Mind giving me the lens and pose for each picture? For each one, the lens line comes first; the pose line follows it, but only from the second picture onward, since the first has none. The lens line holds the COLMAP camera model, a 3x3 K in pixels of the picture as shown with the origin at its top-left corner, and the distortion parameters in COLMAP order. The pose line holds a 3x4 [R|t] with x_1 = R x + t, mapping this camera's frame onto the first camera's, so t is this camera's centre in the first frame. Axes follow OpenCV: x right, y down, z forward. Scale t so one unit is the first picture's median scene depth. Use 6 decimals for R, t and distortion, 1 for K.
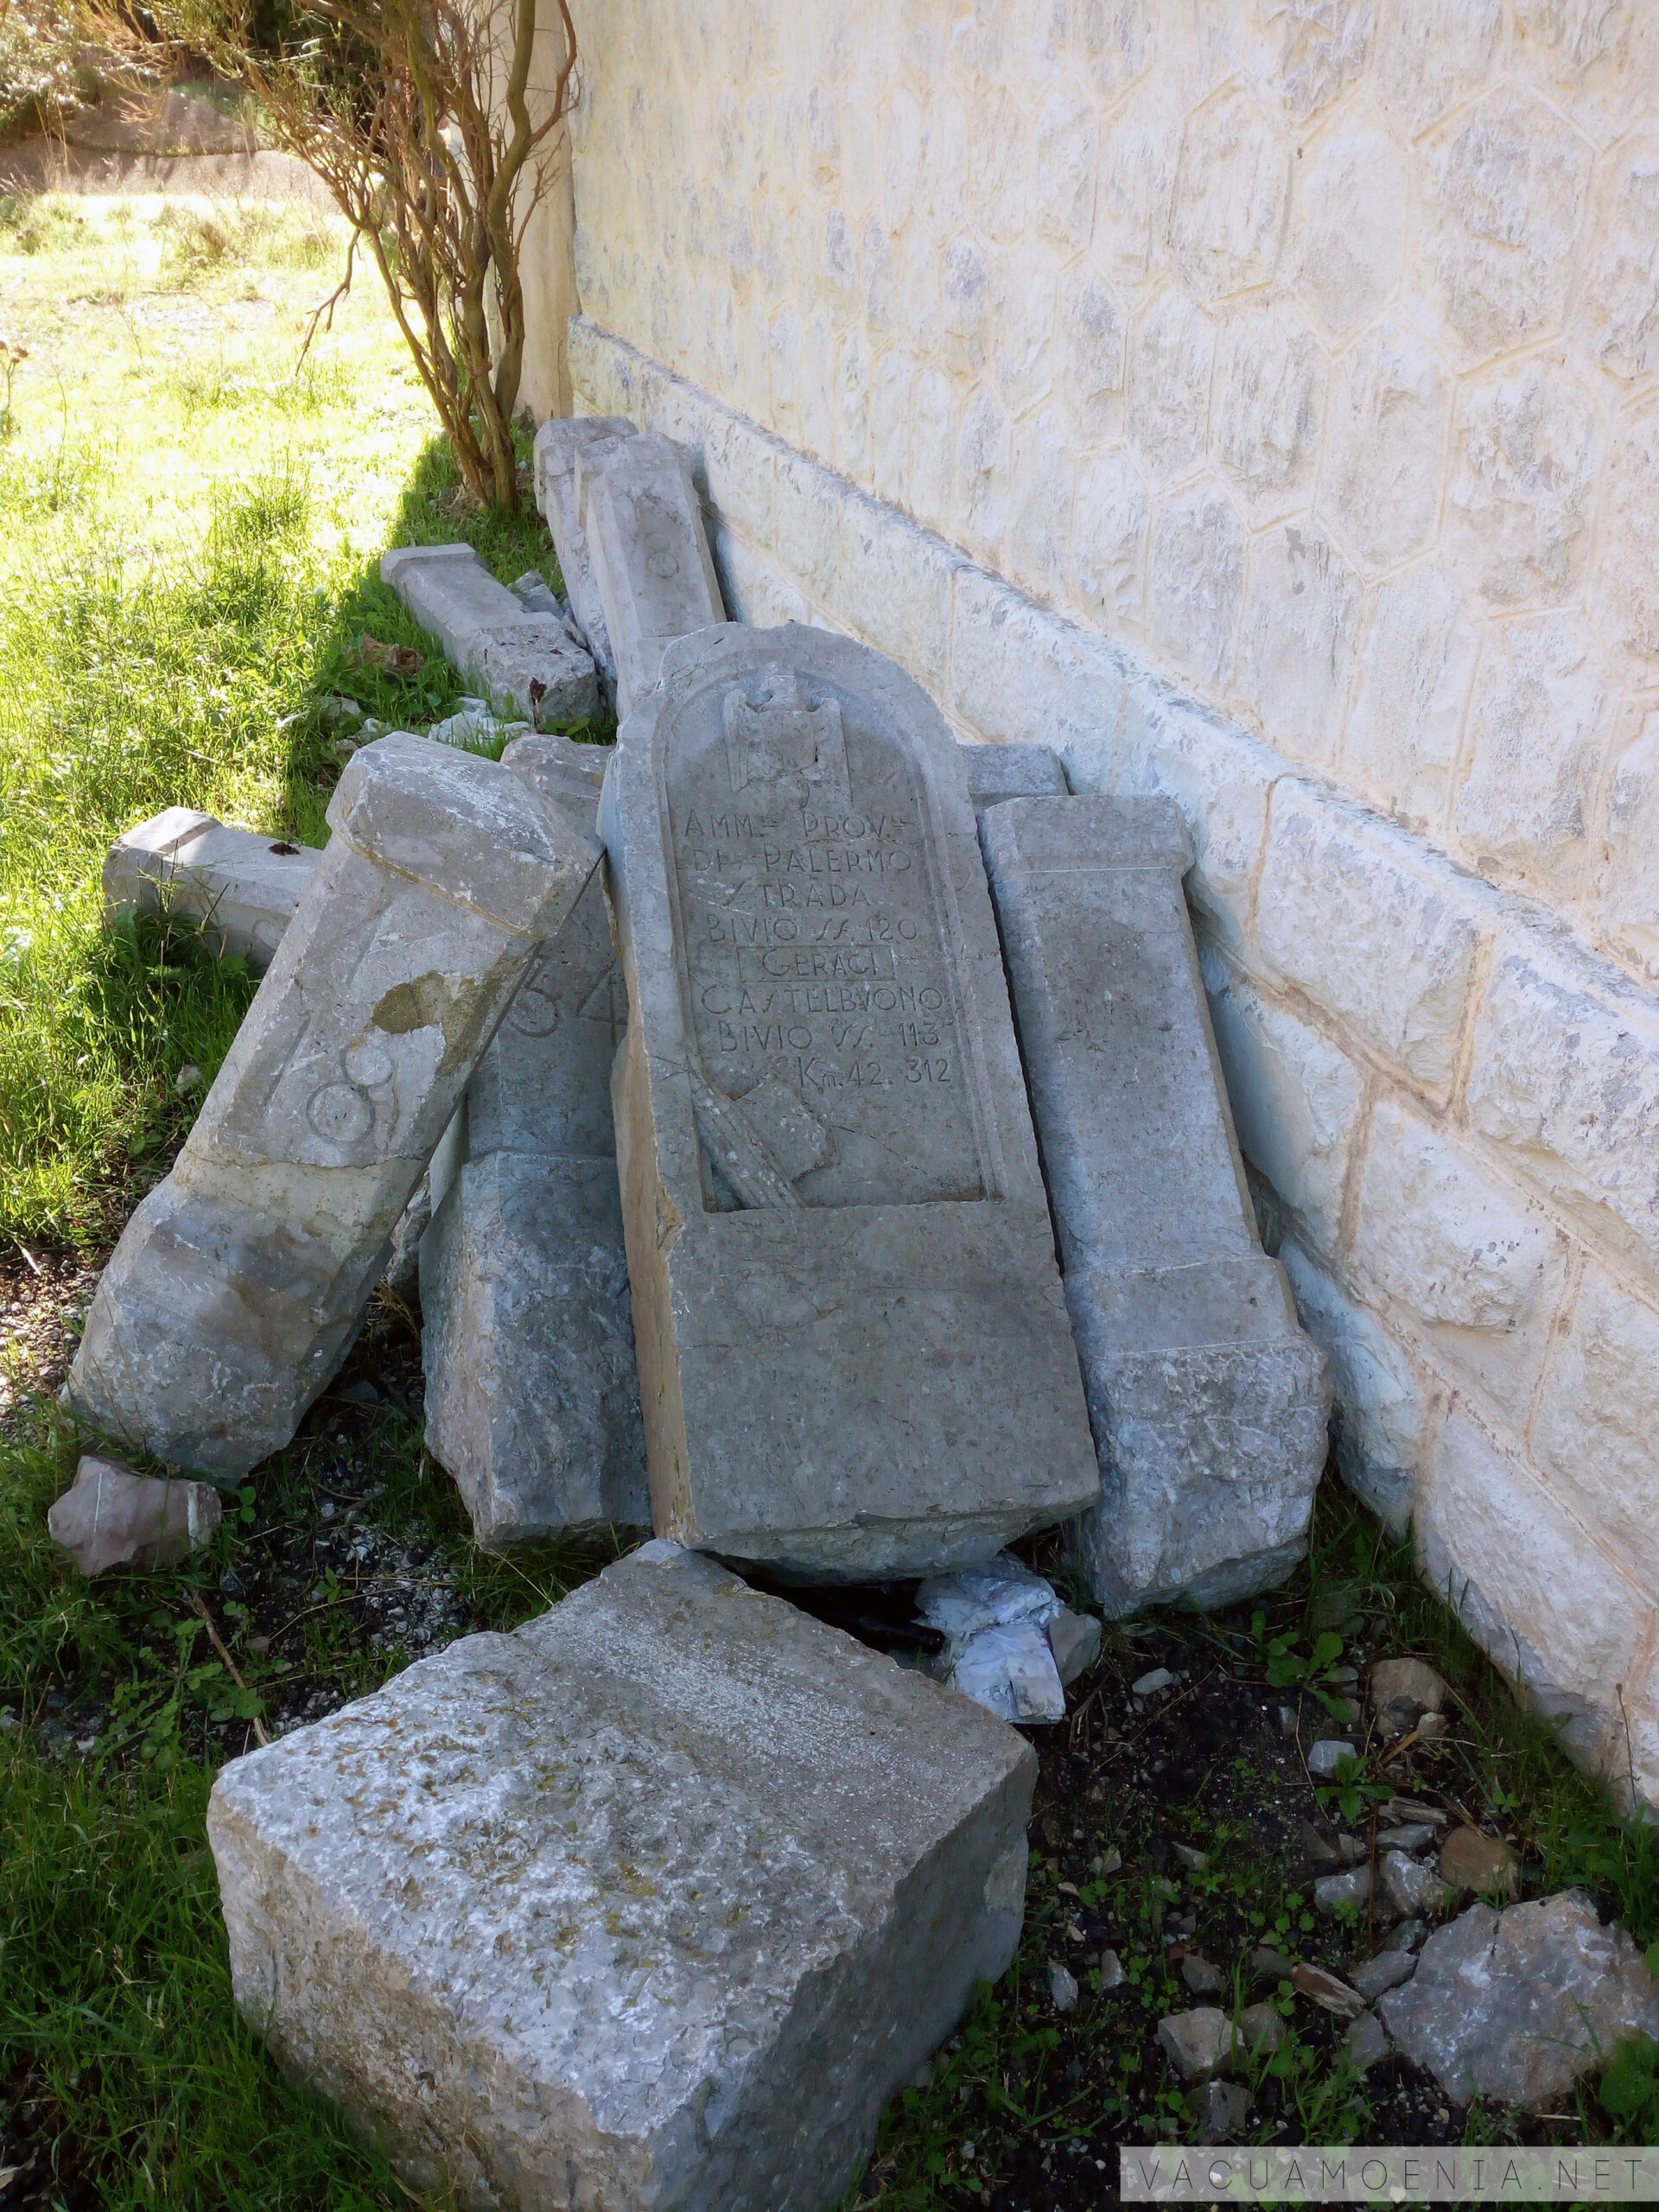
lens RADIAL K [[1803.0, 0, 826.6], [0, 1803.0, 1121.6], [0, 0, 1]] dist [0.066580, -0.122442]
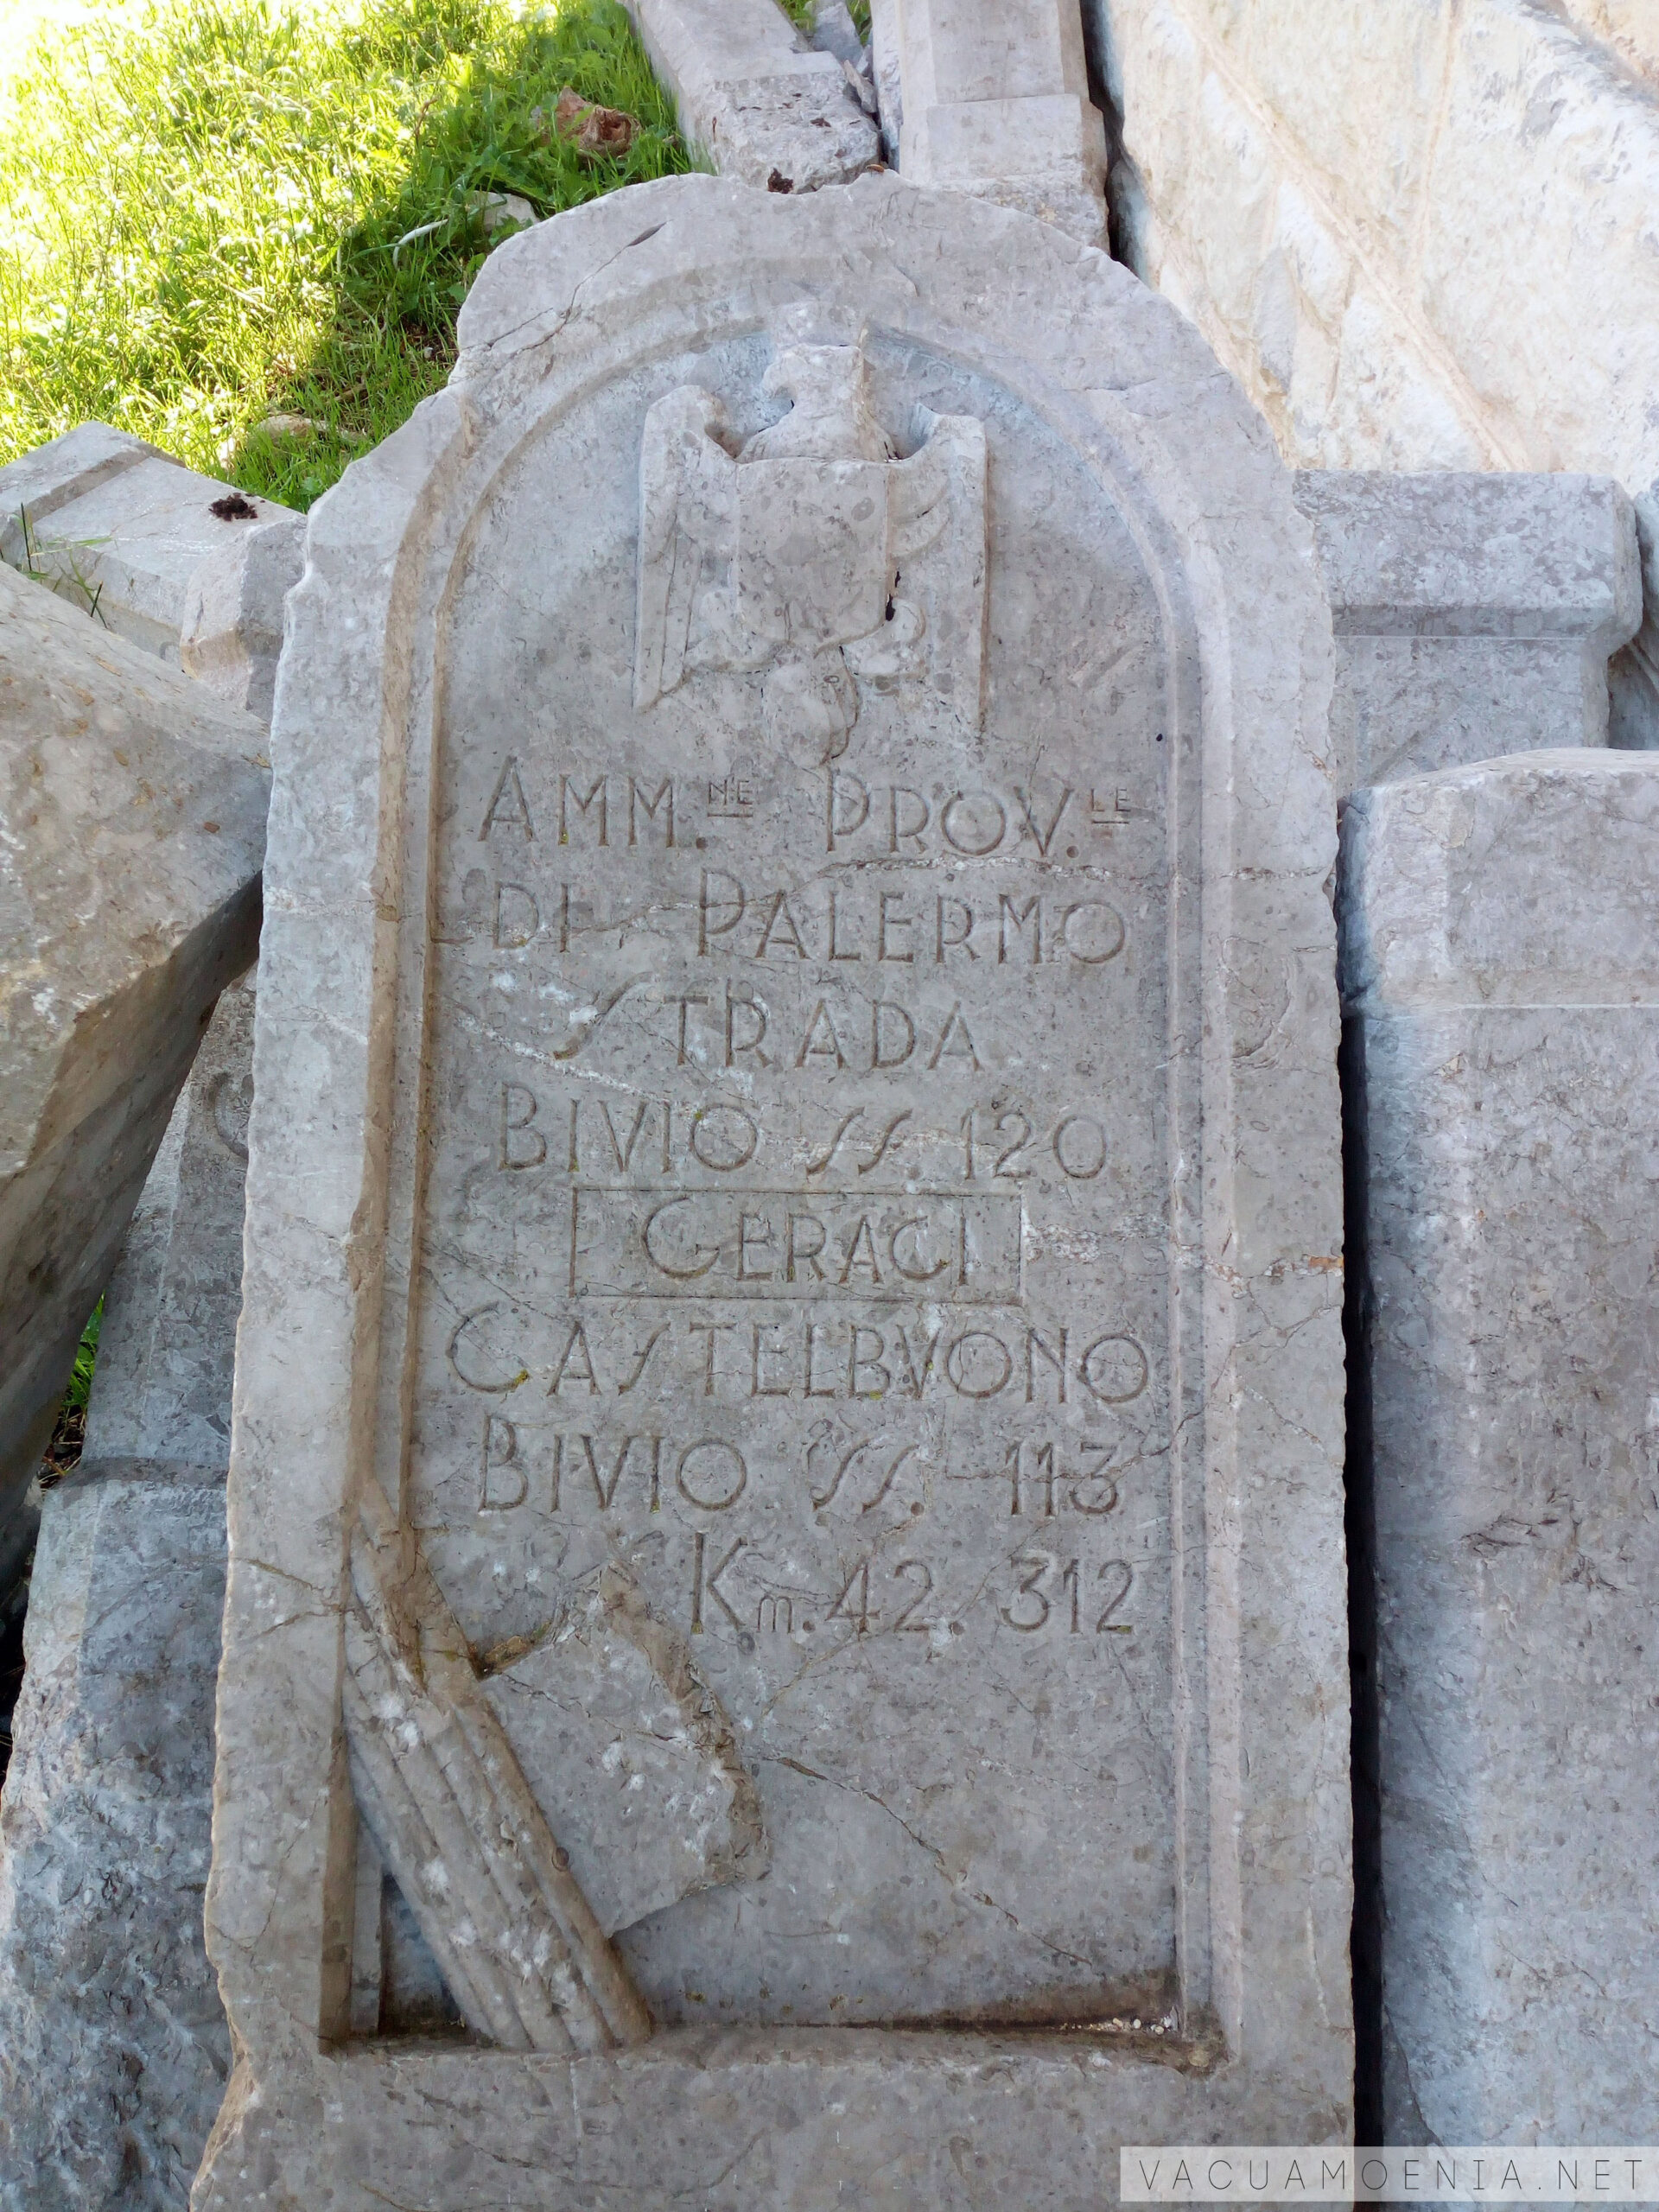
lens RADIAL K [[1803.0, 0, 833.7], [0, 1803.0, 1091.7], [0, 0, 1]] dist [0.066580, -0.122442]
pose [[0.967792, 0.128985, -0.216199, 0.073713], [-0.069451, 0.962241, 0.263189, -0.208930], [0.241983, -0.239697, 0.940207, 0.666531]]
